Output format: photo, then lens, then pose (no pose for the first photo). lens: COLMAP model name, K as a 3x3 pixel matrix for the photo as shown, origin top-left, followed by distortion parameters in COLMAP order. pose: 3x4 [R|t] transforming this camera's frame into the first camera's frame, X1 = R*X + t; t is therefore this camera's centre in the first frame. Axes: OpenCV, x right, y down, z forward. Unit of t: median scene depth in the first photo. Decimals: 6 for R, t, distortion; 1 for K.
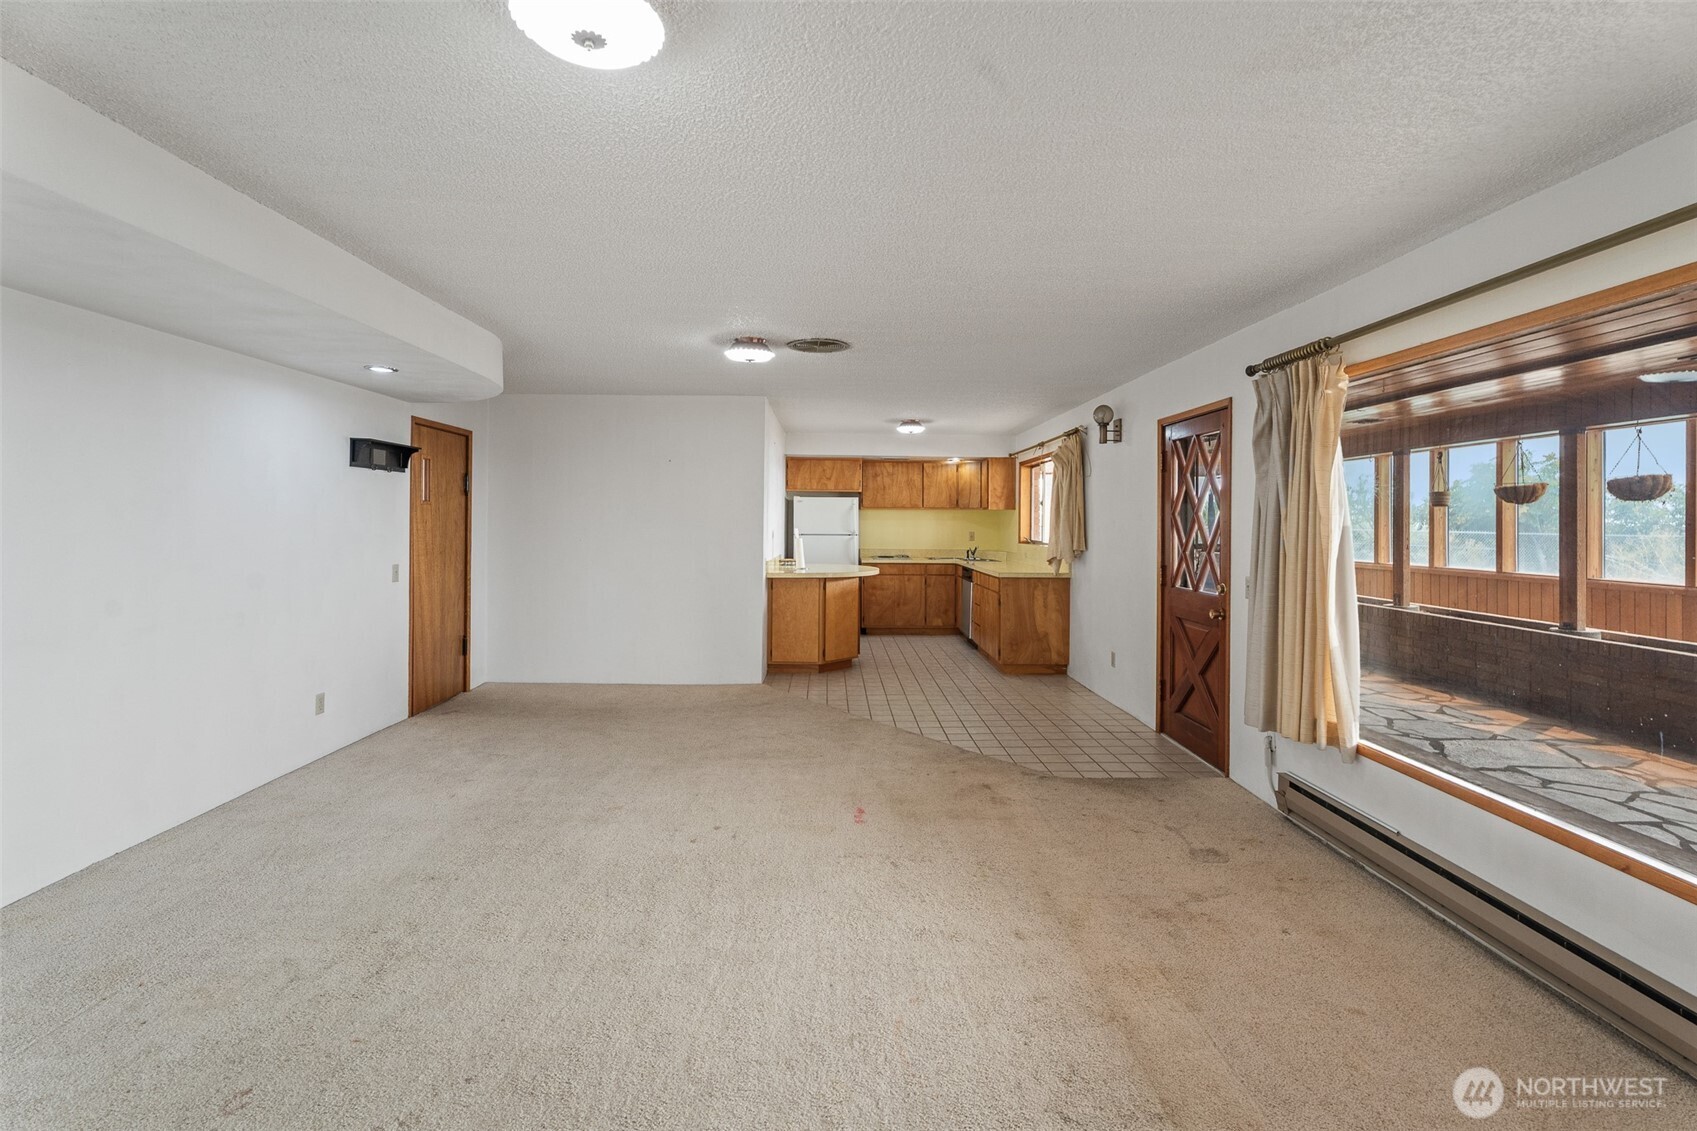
lens RADIAL K [[760.0, 0, 841.0], [0, 760.0, 523.1], [0, 0, 1]] dist [-0.000209, -0.000060]
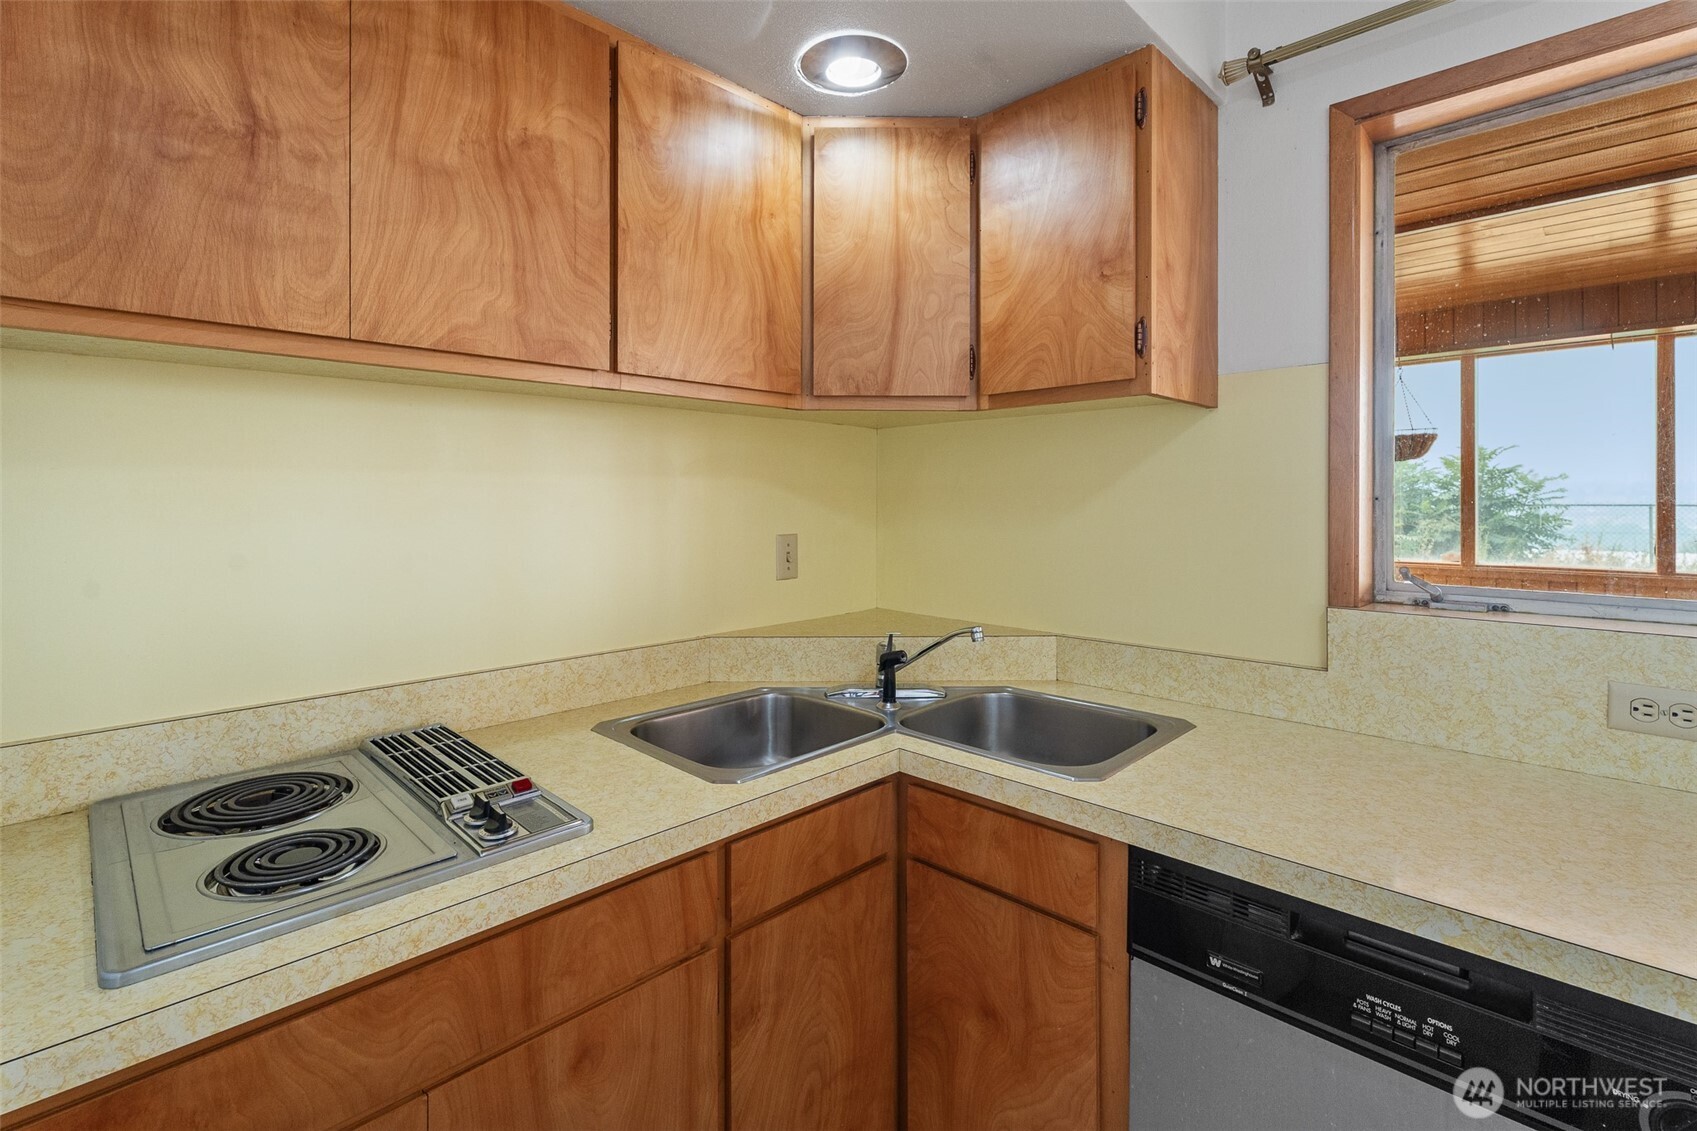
lens RADIAL K [[760.0, 0, 818.8], [0, 760.0, 494.3], [0, 0, 1]] dist [-0.000209, -0.000060]
pose [[0.725273, -0.009786, 0.688392, 0.042146], [0.009435, 0.999946, 0.004274, 0.000094], [-0.688397, 0.003395, 0.725326, 0.898328]]
